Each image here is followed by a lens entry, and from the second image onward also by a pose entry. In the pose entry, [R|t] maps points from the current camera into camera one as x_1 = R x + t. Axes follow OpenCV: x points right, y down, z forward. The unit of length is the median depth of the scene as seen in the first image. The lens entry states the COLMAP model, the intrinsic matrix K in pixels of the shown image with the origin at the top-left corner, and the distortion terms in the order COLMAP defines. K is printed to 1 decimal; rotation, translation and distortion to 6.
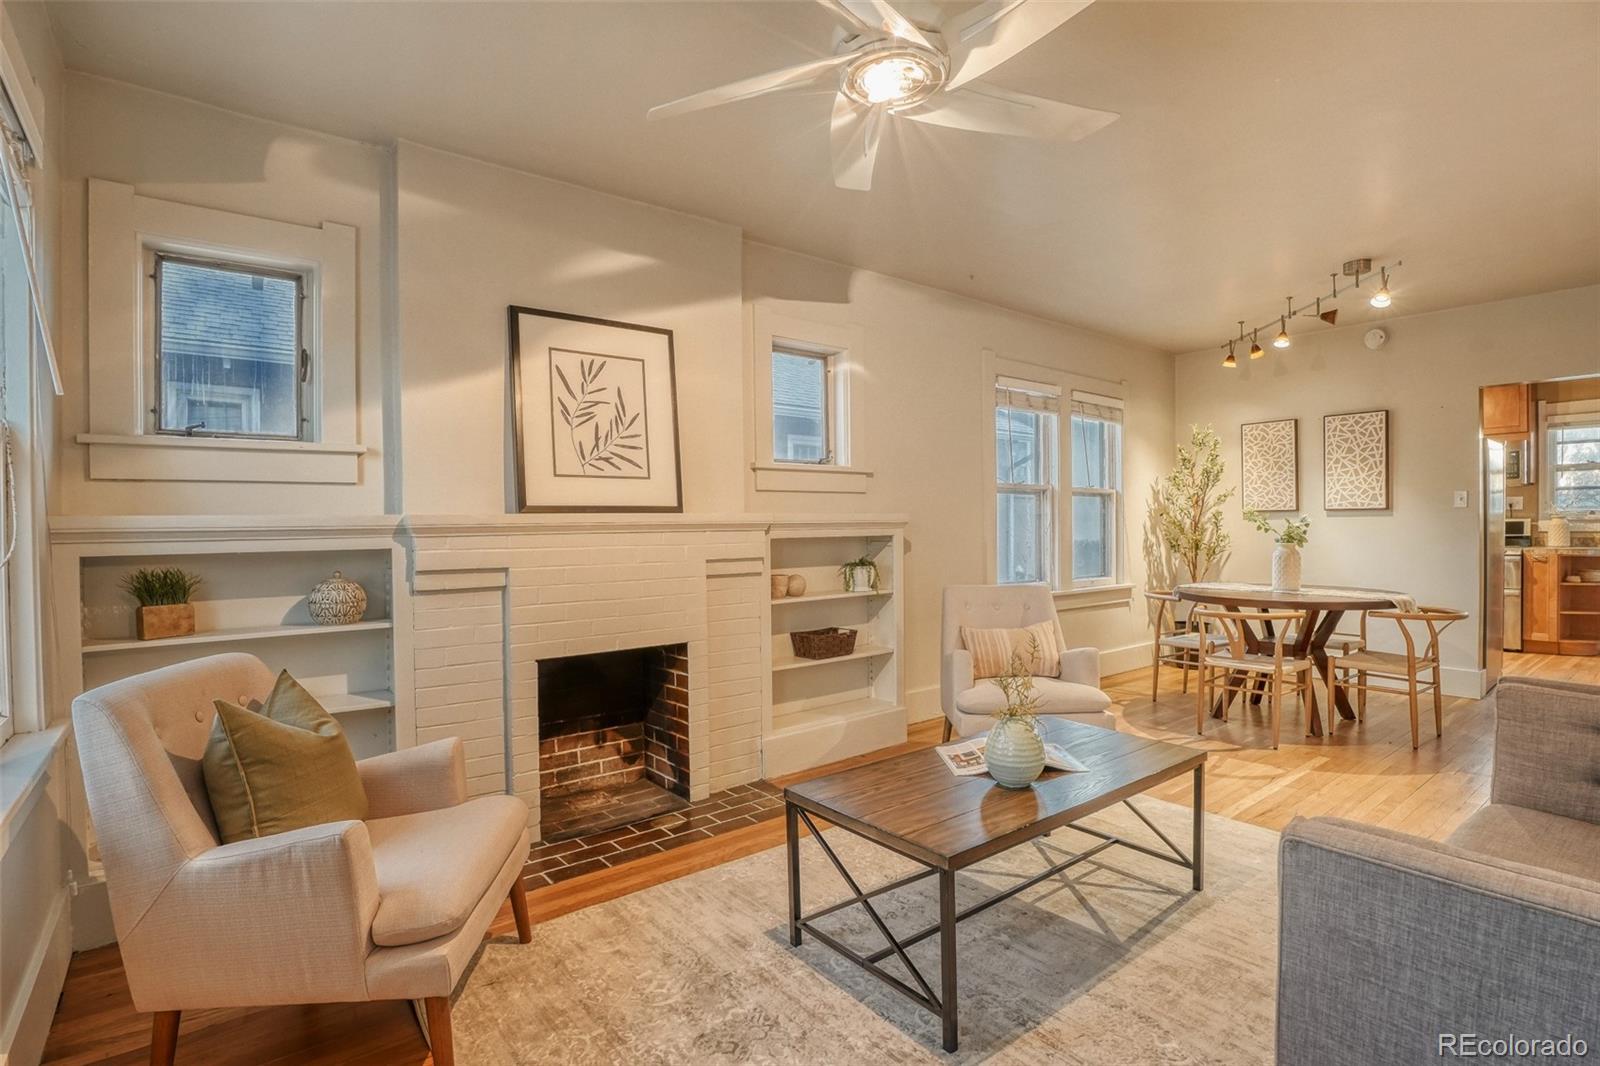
lens RADIAL K [[780.8, 0, 802.6], [0, 780.8, 533.9], [0, 0, 1]] dist [-0.049759, 0.011498]
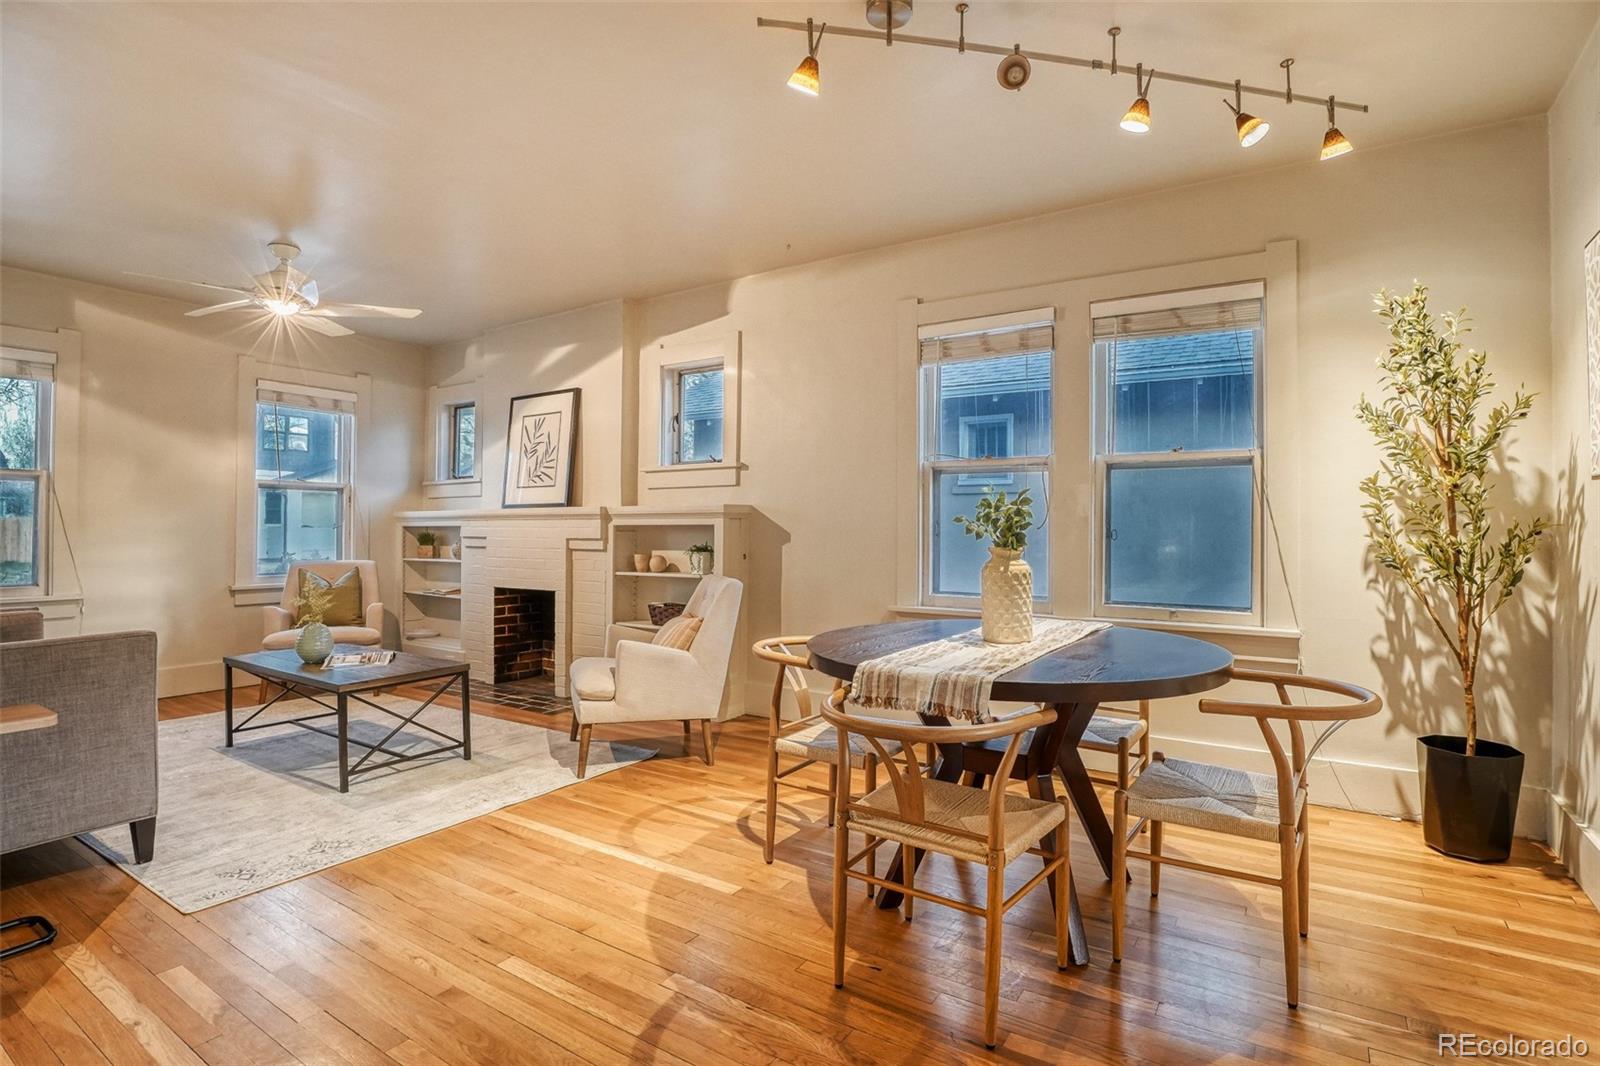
lens RADIAL K [[787.4, 0, 799.9], [0, 787.4, 515.6], [0, 0, 1]] dist [-0.047101, 0.011727]
pose [[0.317115, -0.003520, -0.948381, 1.536709], [-0.014223, 0.999863, -0.008467, -0.003989], [0.948280, 0.016174, 0.317022, 1.001469]]
